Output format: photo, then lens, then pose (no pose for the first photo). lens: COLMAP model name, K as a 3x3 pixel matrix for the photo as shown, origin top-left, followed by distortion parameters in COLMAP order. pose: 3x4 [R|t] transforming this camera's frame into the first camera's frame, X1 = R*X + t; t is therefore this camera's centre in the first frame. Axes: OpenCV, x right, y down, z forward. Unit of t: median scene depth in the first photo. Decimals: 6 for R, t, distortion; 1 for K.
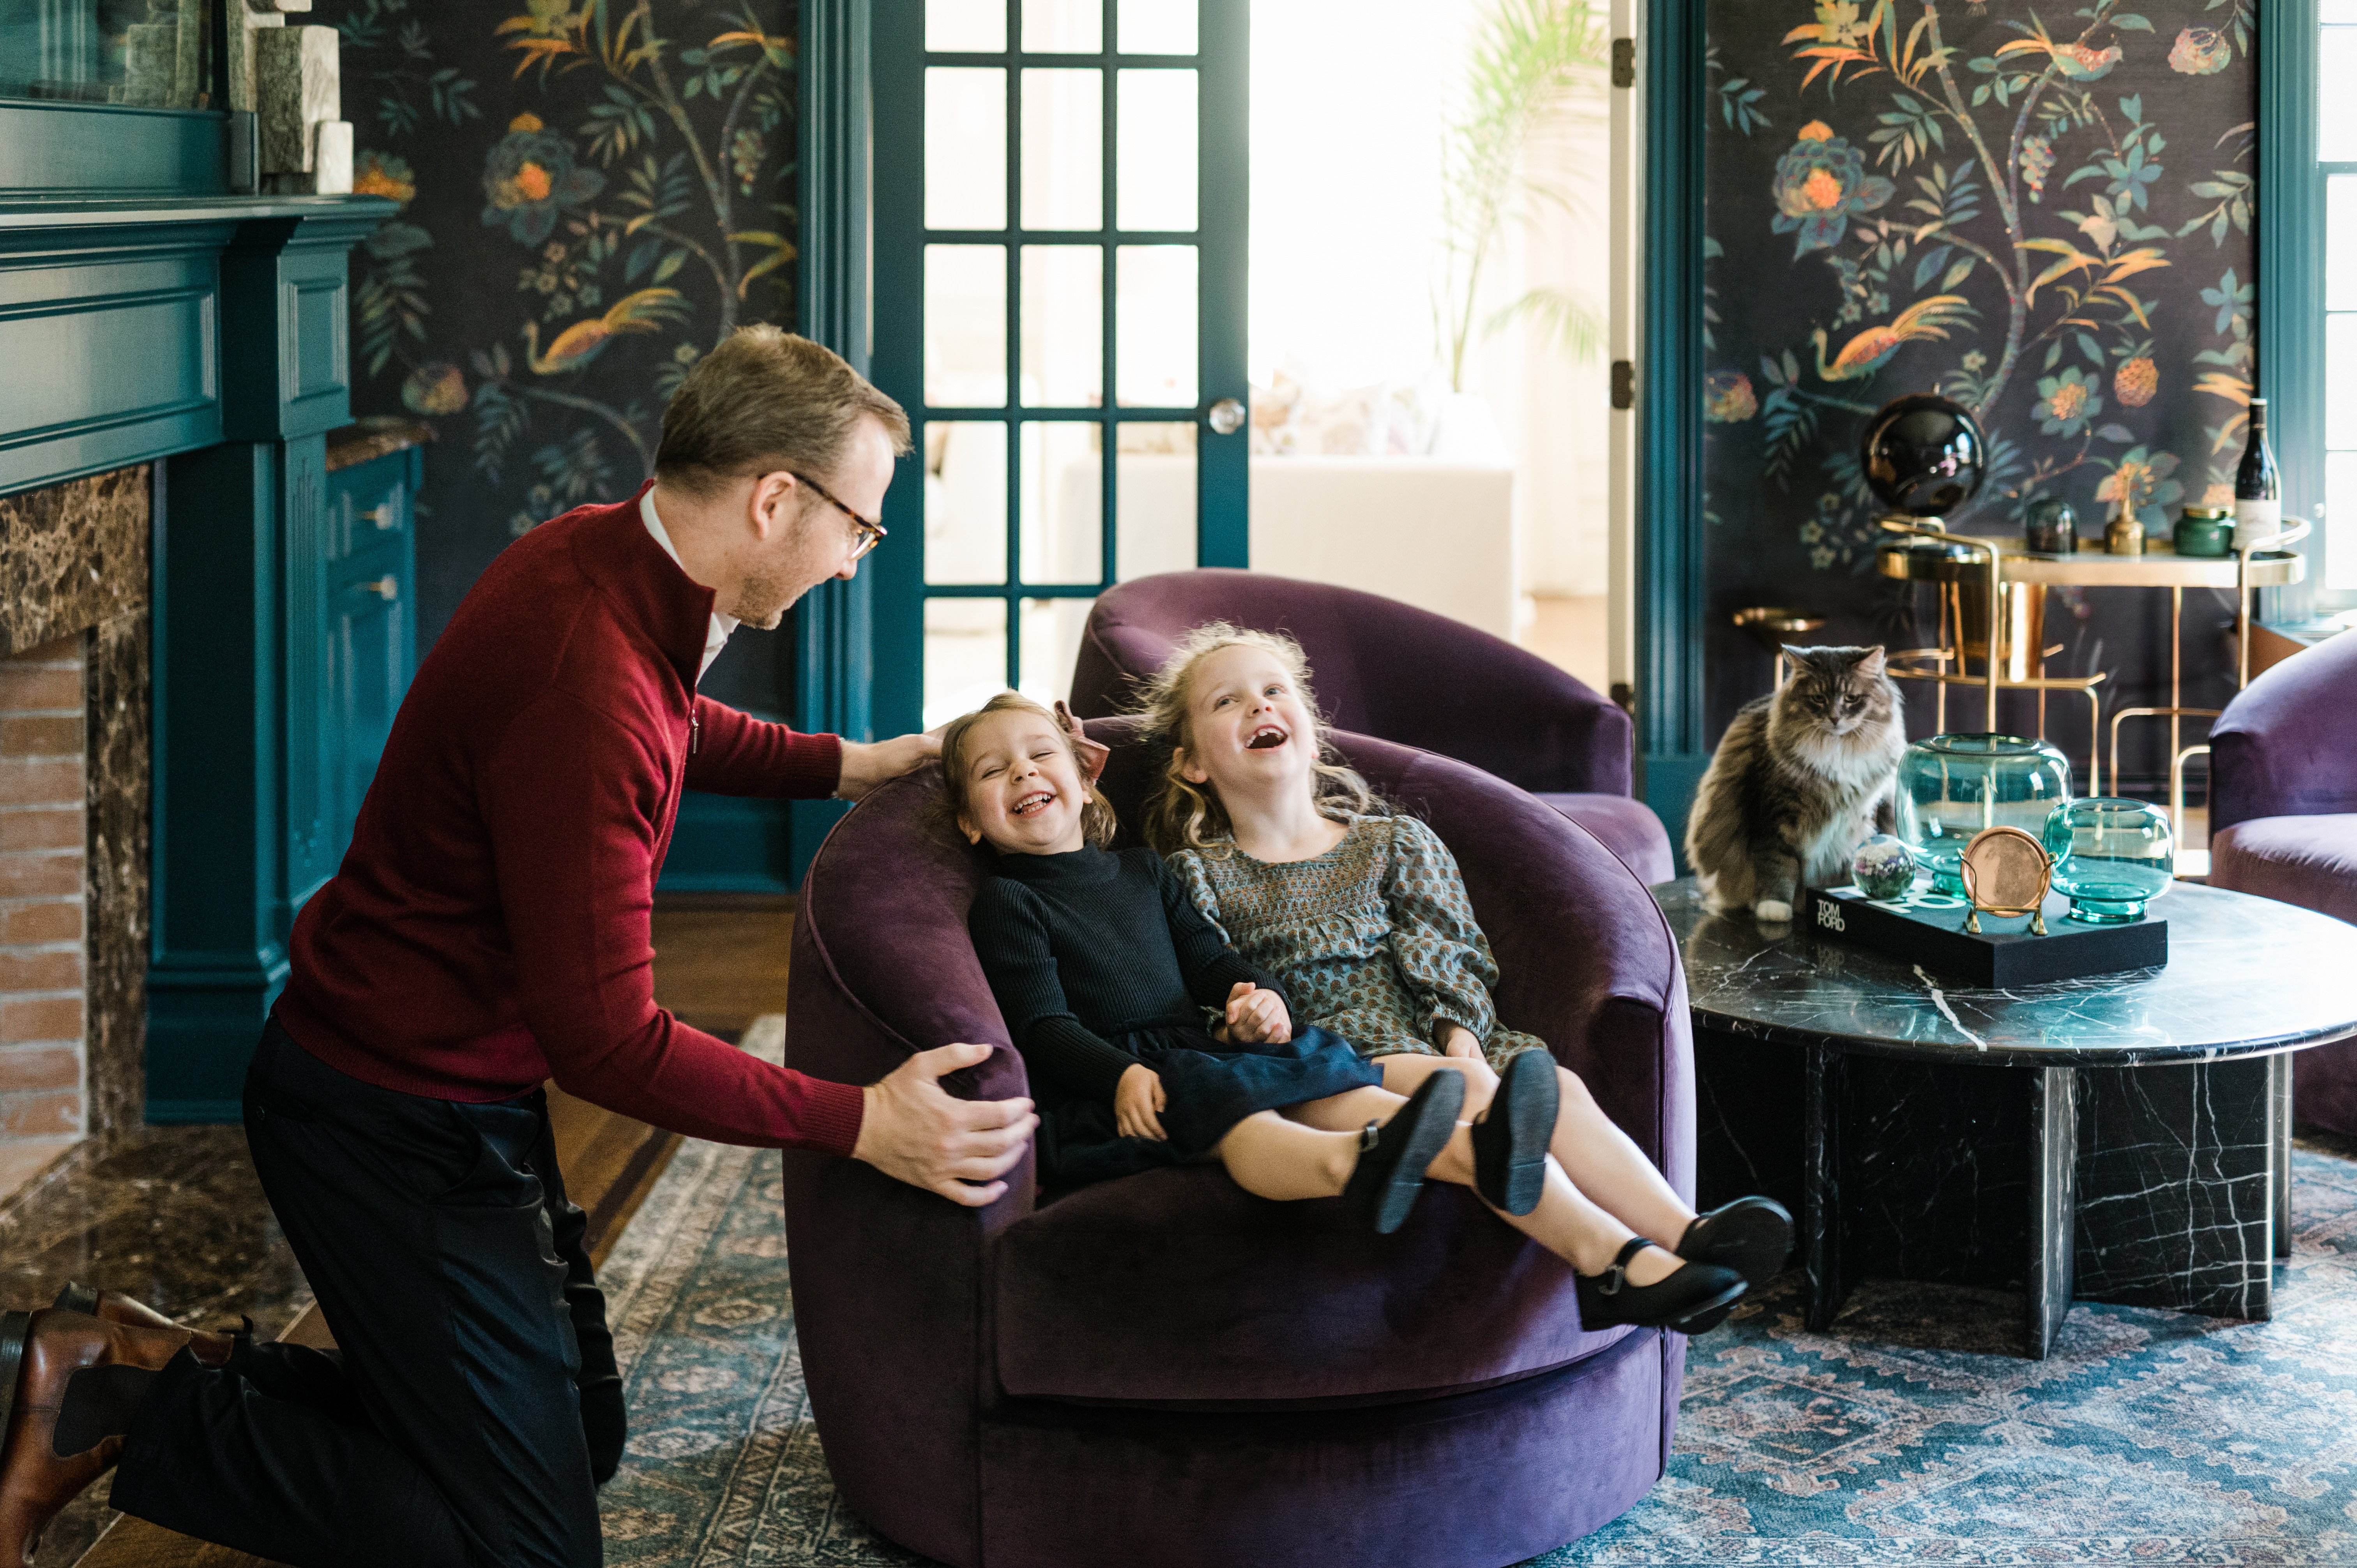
lens RADIAL K [[2043.3, 0, 990.8], [0, 2043.3, 784.1], [0, 0, 1]] dist [-0.007783, 0.012764]
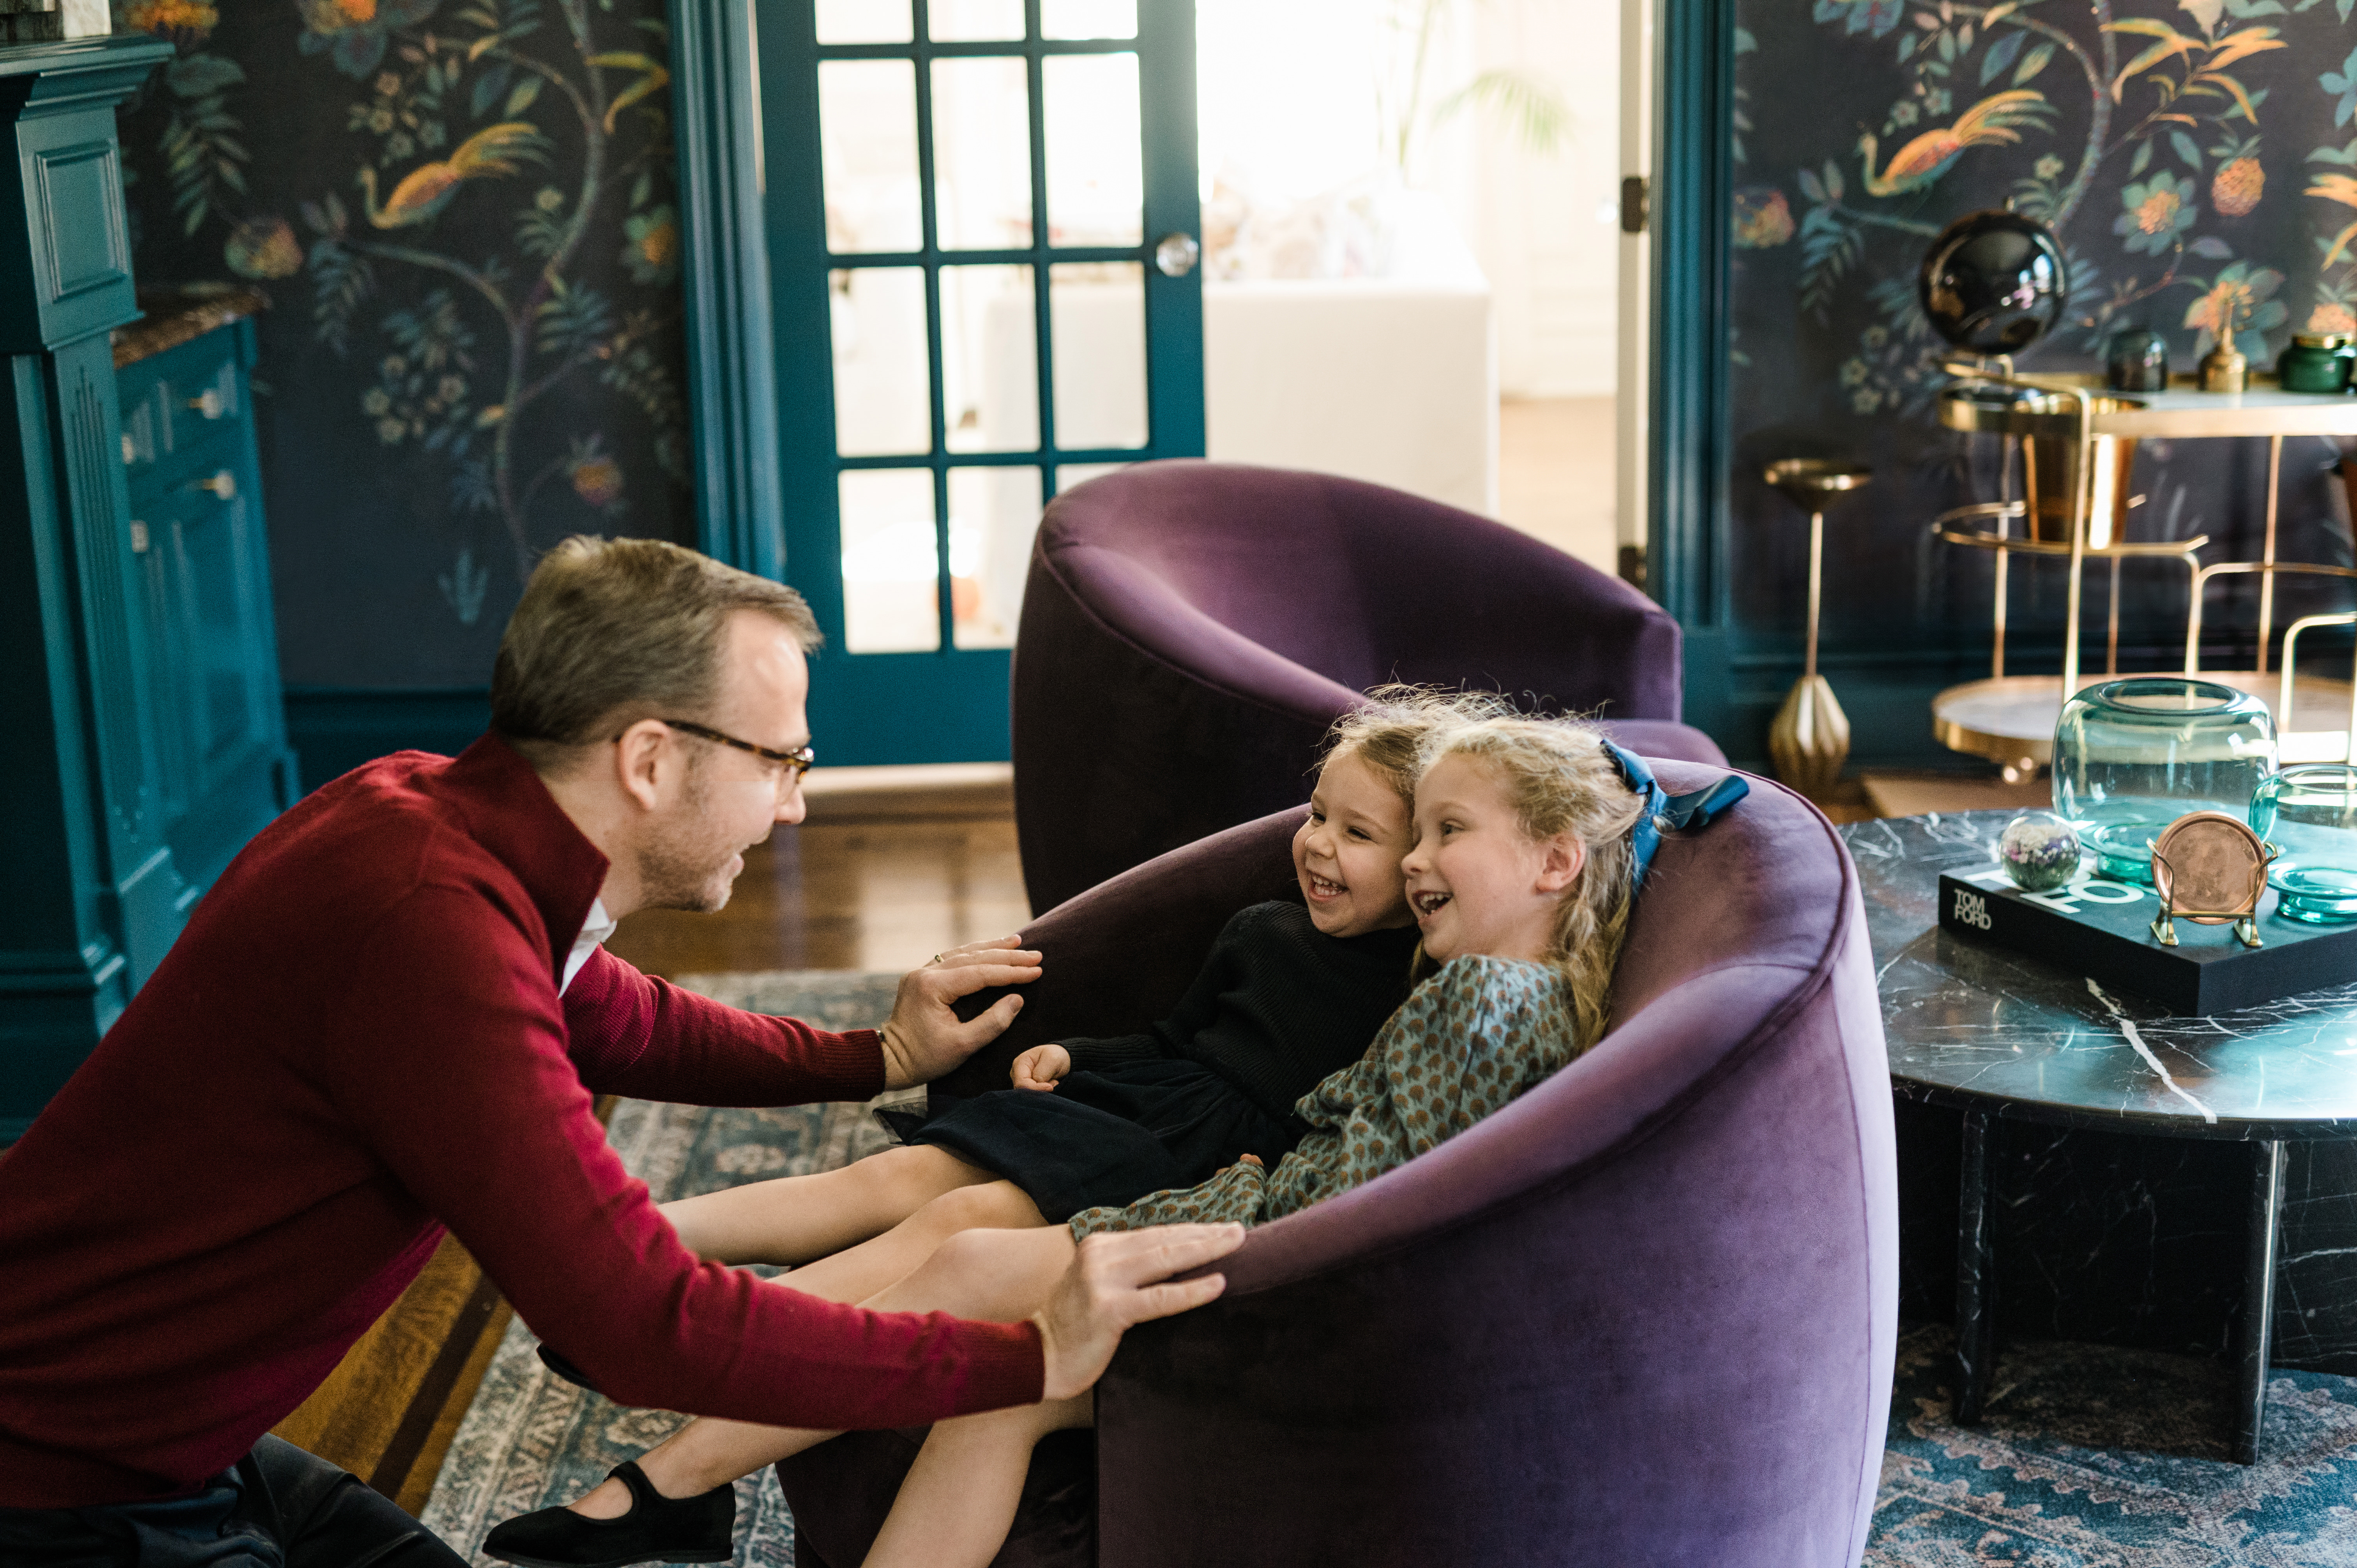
lens RADIAL K [[2043.3, 0, 990.8], [0, 2043.3, 784.1], [0, 0, 1]] dist [-0.007783, 0.012764]
pose [[0.998373, -0.046755, 0.032651, -0.002689], [0.043236, 0.993925, 0.101211, -0.055838], [-0.037185, -0.099635, 0.994329, 0.137507]]
